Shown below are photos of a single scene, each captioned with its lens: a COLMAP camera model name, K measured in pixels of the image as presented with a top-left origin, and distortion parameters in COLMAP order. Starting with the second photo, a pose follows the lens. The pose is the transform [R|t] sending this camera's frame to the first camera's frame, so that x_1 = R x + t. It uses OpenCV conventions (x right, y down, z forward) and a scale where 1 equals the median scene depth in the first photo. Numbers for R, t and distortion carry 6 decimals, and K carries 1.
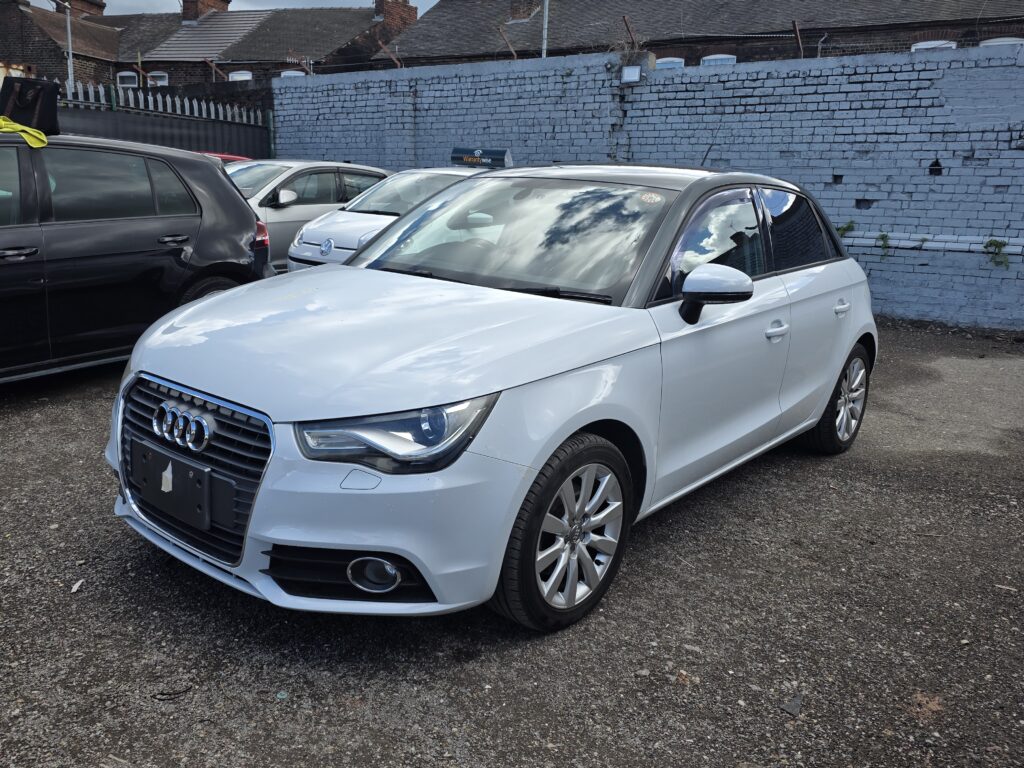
lens RADIAL K [[821.3, 0, 507.5], [0, 821.3, 383.7], [0, 0, 1]] dist [-0.005187, -0.006127]
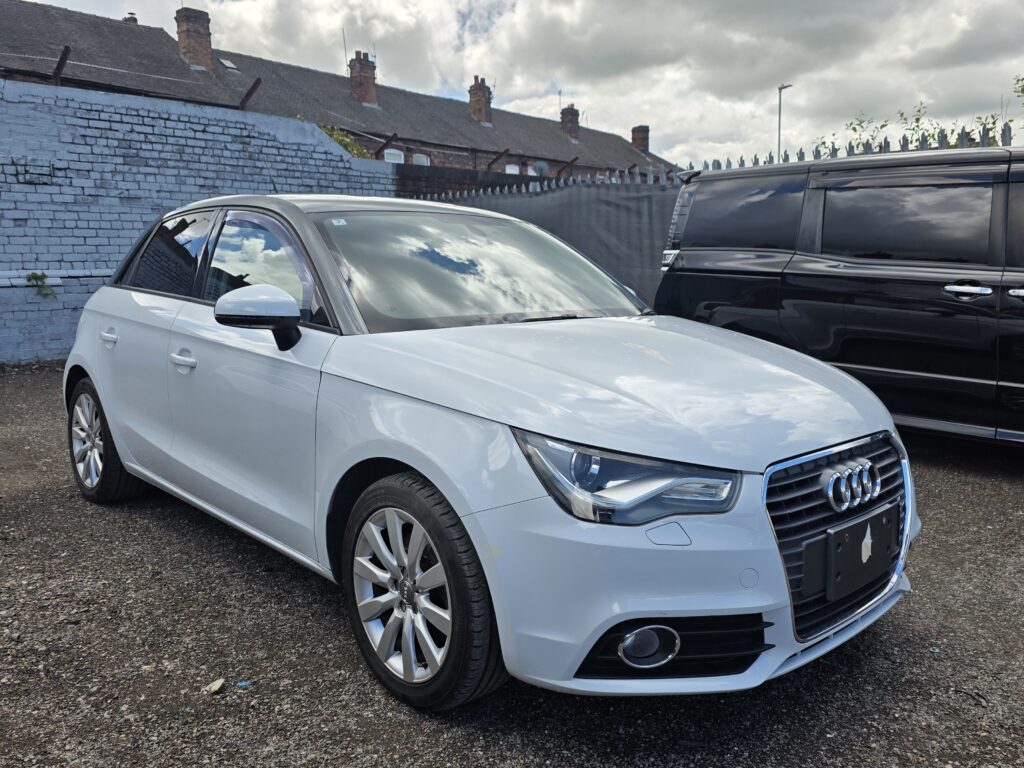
lens RADIAL K [[821.3, 0, 507.6], [0, 821.3, 385.2], [0, 0, 1]] dist [-0.005187, -0.006127]
pose [[0.140719, -0.178782, 0.973774, -0.316748], [0.214341, 0.965735, 0.146332, -0.064700], [-0.966569, 0.188128, 0.174217, 0.288388]]
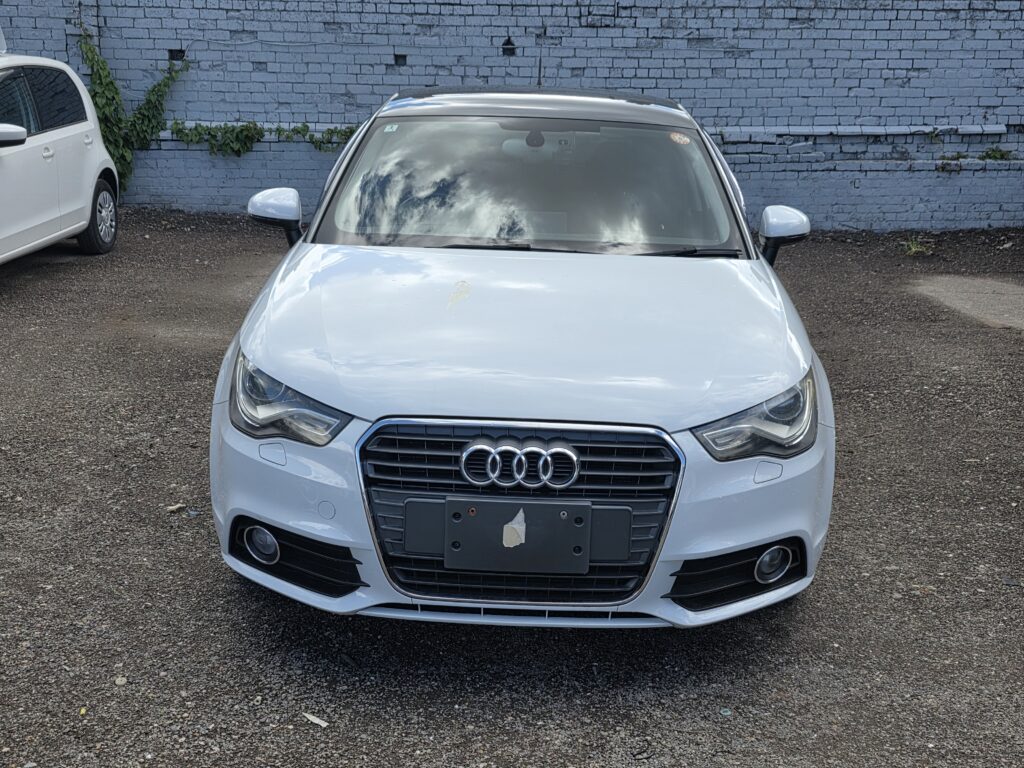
lens RADIAL K [[1185.9, 0, 532.1], [0, 1185.9, 372.9], [0, 0, 1]] dist [0.042849, 0.000000]
pose [[0.781456, -0.166872, 0.601233, -0.266273], [0.142998, 0.985825, 0.087753, -0.035146], [-0.607354, 0.017400, 0.794241, 0.007761]]
